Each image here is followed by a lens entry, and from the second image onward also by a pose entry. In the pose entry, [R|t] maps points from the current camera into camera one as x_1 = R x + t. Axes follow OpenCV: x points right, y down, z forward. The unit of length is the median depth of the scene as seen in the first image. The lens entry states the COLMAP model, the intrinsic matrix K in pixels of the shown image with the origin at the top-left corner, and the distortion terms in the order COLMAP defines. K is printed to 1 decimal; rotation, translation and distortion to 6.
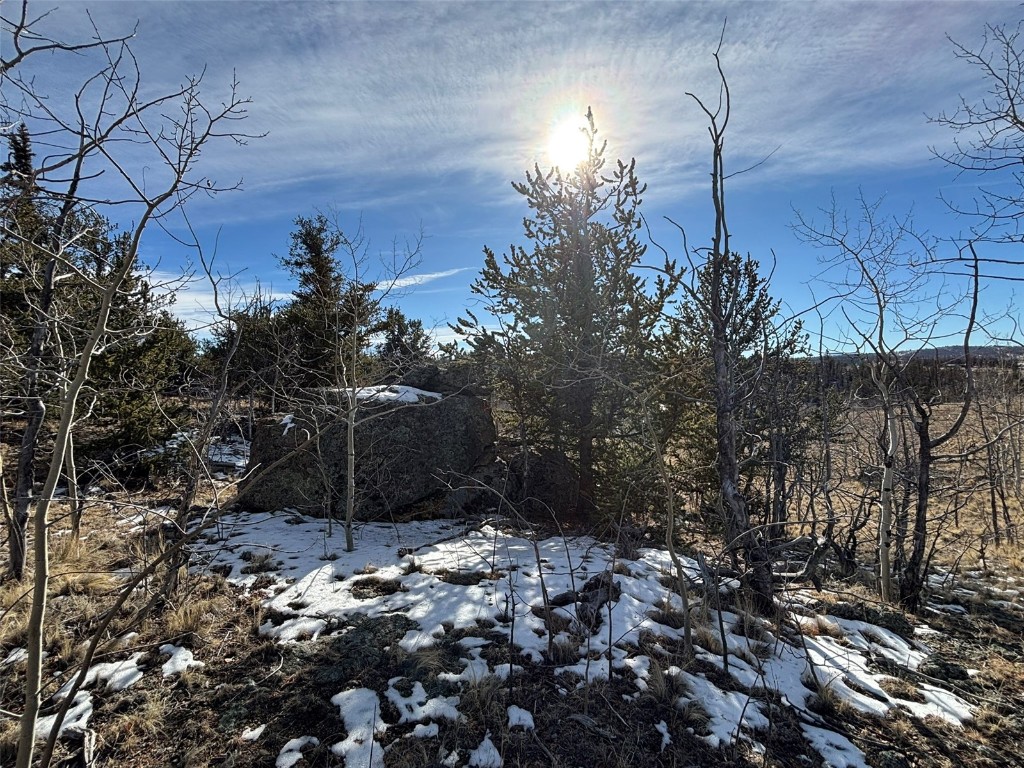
lens RADIAL K [[465.7, 0, 515.4], [0, 465.7, 379.5], [0, 0, 1]] dist [-0.004622, 0.001237]
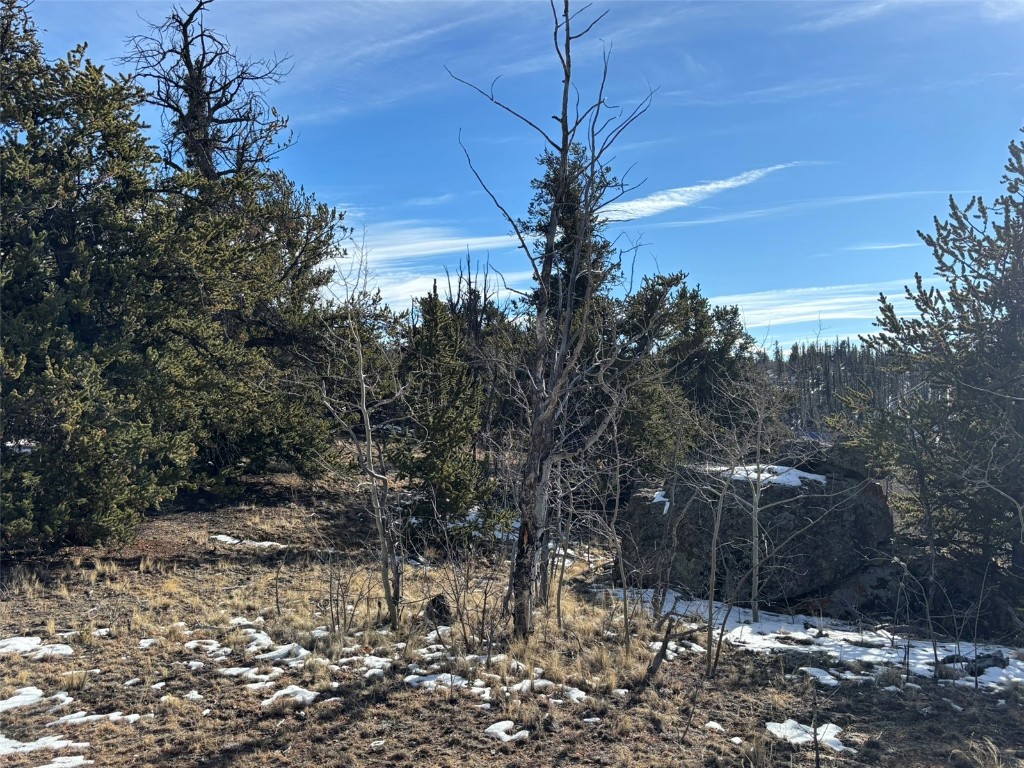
lens RADIAL K [[988.1, 0, 521.3], [0, 988.1, 381.4], [0, 0, 1]] dist [0.043900, 0.000000]
pose [[0.924084, 0.008862, -0.382087, 0.020351], [-0.017584, 0.999658, -0.019343, -0.092153], [0.381785, 0.024593, 0.923924, -0.845187]]
